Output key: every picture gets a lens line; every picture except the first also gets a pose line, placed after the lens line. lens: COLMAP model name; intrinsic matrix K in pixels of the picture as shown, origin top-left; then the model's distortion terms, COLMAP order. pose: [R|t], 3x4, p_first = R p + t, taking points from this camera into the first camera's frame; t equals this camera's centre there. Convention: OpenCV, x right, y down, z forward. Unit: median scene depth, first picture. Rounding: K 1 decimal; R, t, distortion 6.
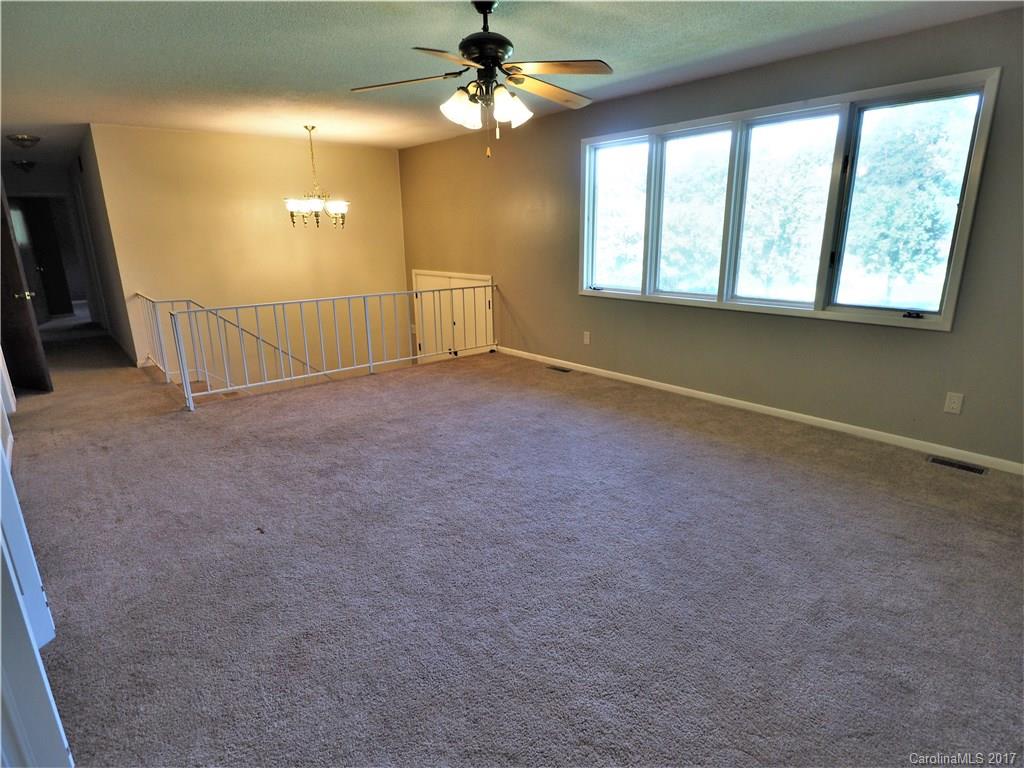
lens RADIAL K [[551.0, 0, 517.5], [0, 551.0, 390.5], [0, 0, 1]] dist [-0.010057, -0.003978]
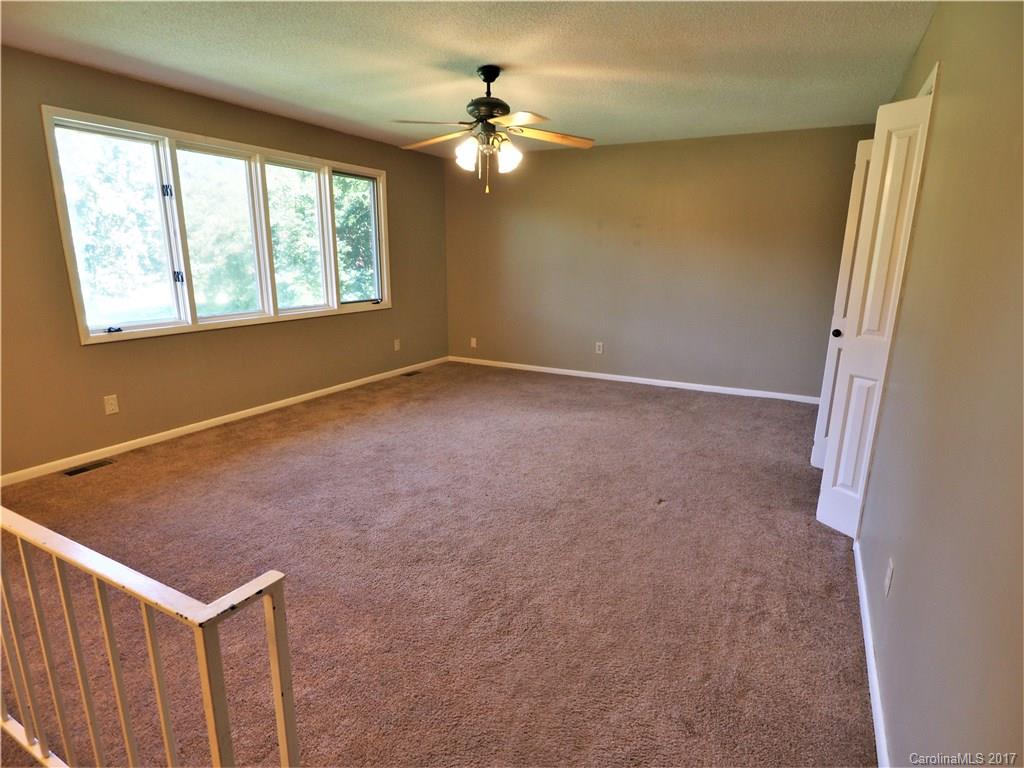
lens RADIAL K [[551.0, 0, 517.5], [0, 551.0, 390.5], [0, 0, 1]] dist [-0.010057, -0.003978]
pose [[-0.357307, -0.217185, 0.908385, -0.805762], [0.246670, 0.916112, 0.316059, -0.243560], [-0.900825, 0.337002, -0.273760, 0.882226]]
